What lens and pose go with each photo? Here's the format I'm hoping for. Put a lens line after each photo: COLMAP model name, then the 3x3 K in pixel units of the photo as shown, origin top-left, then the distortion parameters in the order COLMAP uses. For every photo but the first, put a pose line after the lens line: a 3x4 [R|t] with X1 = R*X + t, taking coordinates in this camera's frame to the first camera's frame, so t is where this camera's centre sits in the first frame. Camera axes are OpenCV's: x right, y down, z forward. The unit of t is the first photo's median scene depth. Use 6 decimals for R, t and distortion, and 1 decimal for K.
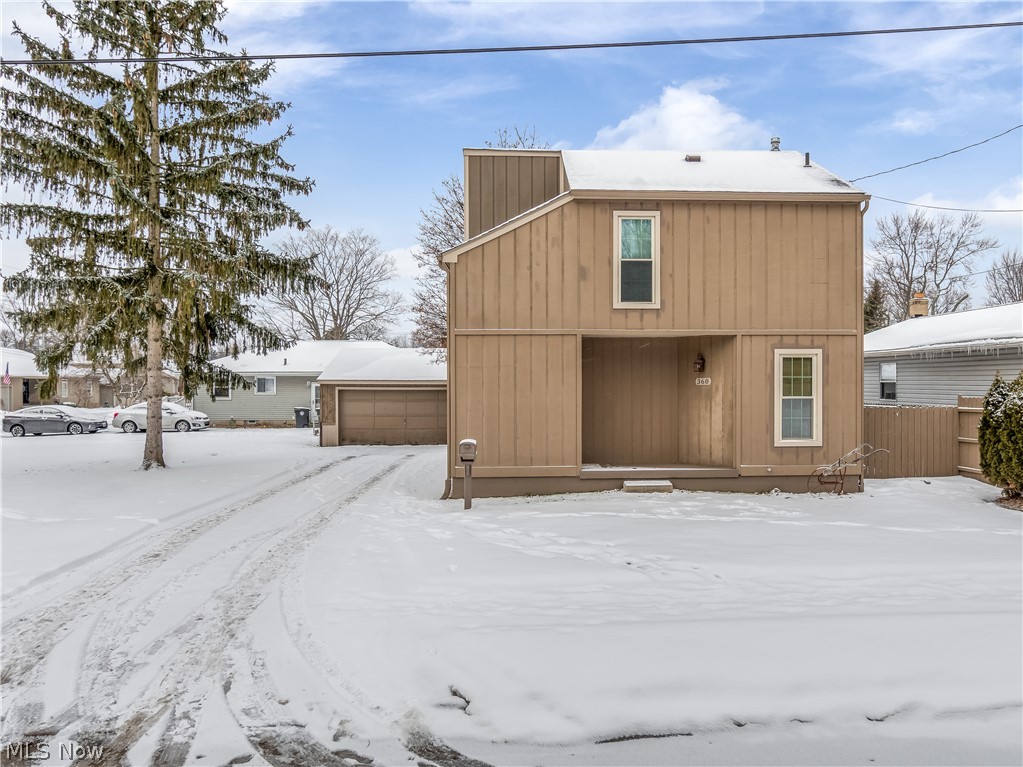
lens RADIAL K [[787.9, 0, 573.6], [0, 787.9, 382.1], [0, 0, 1]] dist [-0.003725, 0.002554]
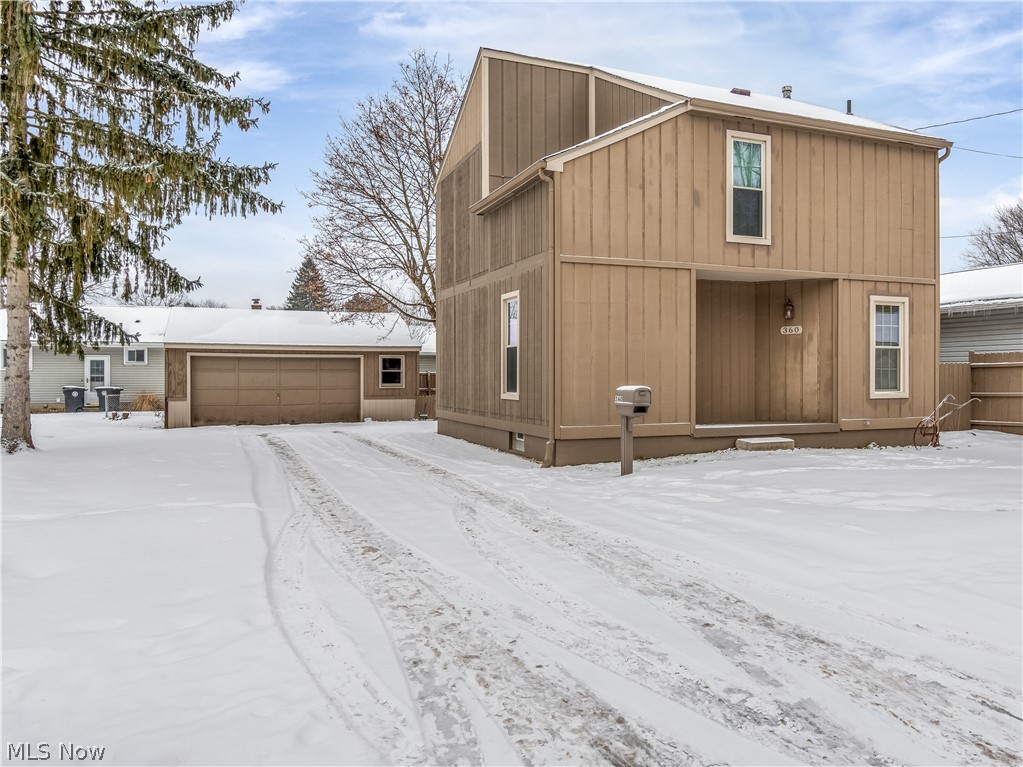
lens RADIAL K [[787.9, 0, 573.6], [0, 787.9, 382.1], [0, 0, 1]] dist [-0.003725, 0.002554]
pose [[0.937789, -0.001446, 0.347203, -0.411268], [-0.001669, 0.999961, 0.008674, 0.054847], [-0.347202, -0.008714, 0.937750, 0.238661]]
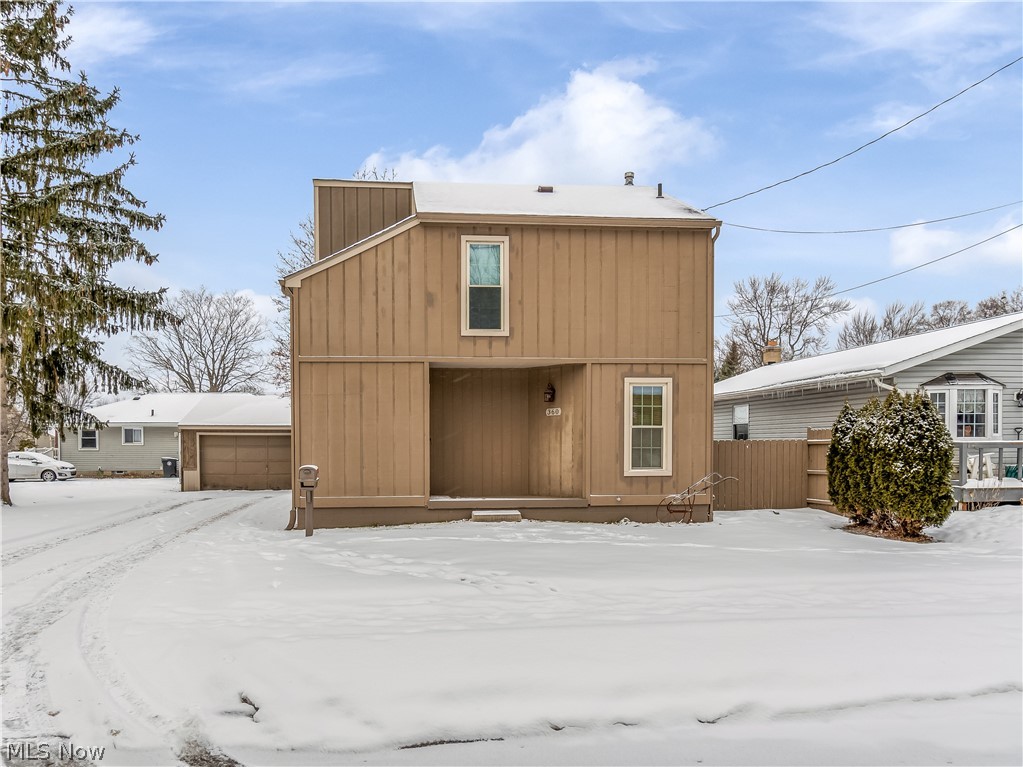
lens RADIAL K [[754.2, 0, 469.7], [0, 754.2, 464.3], [0, 0, 1]] dist [0.001312, -0.001133]
pose [[0.999556, -0.002241, 0.029699, 0.032492], [0.001445, 0.999639, 0.026812, 0.041577], [-0.029748, -0.026758, 0.999199, 0.056284]]
